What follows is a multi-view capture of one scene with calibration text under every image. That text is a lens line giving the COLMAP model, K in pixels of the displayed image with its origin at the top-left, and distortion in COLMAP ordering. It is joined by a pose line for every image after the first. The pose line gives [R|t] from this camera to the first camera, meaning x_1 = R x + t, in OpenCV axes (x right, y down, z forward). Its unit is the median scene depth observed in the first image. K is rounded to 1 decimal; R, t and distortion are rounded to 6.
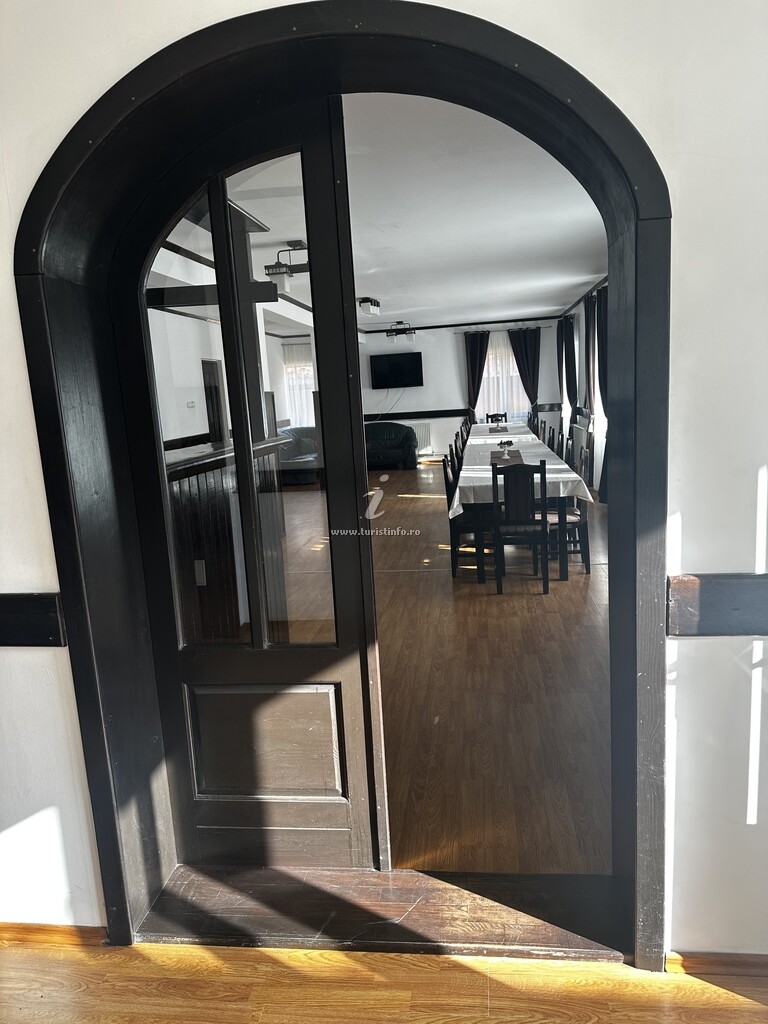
lens RADIAL K [[716.9, 0, 386.2], [0, 716.9, 516.7], [0, 0, 1]] dist [0.070815, 0.000372]
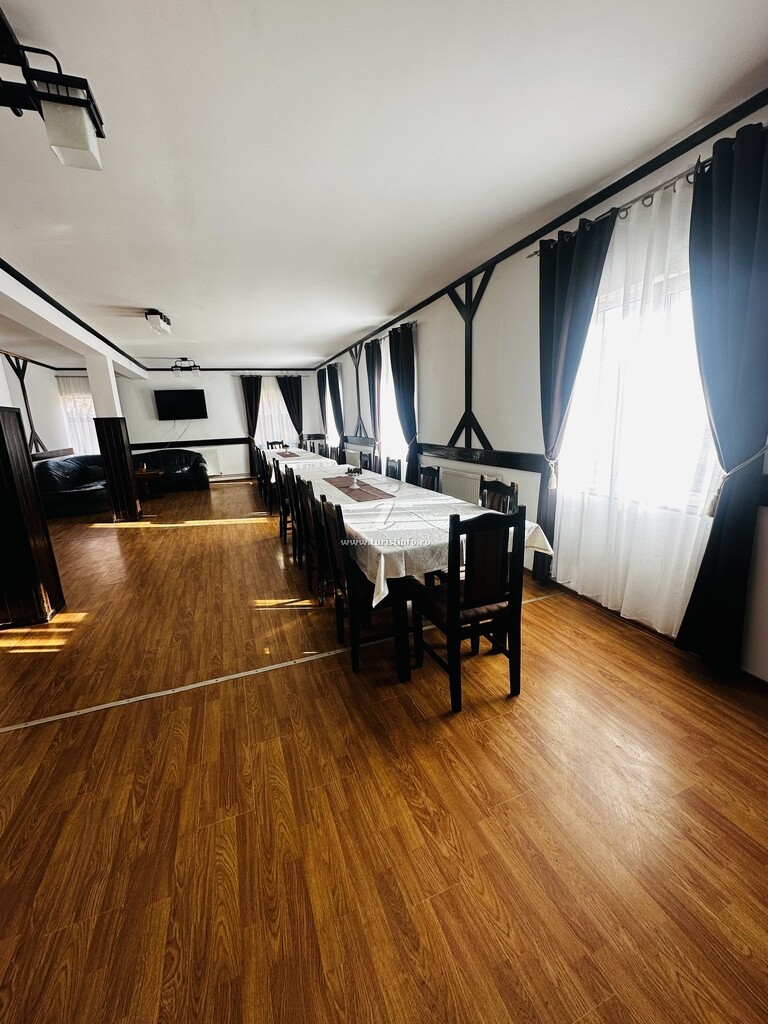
lens RADIAL K [[403.3, 0, 382.3], [0, 403.3, 508.2], [0, 0, 1]] dist [0.002696, 0.000476]
pose [[0.877427, -0.084210, 0.472261, -0.023645], [0.075577, 0.996444, 0.037261, -0.037582], [-0.473719, 0.002999, 0.880671, 0.280622]]
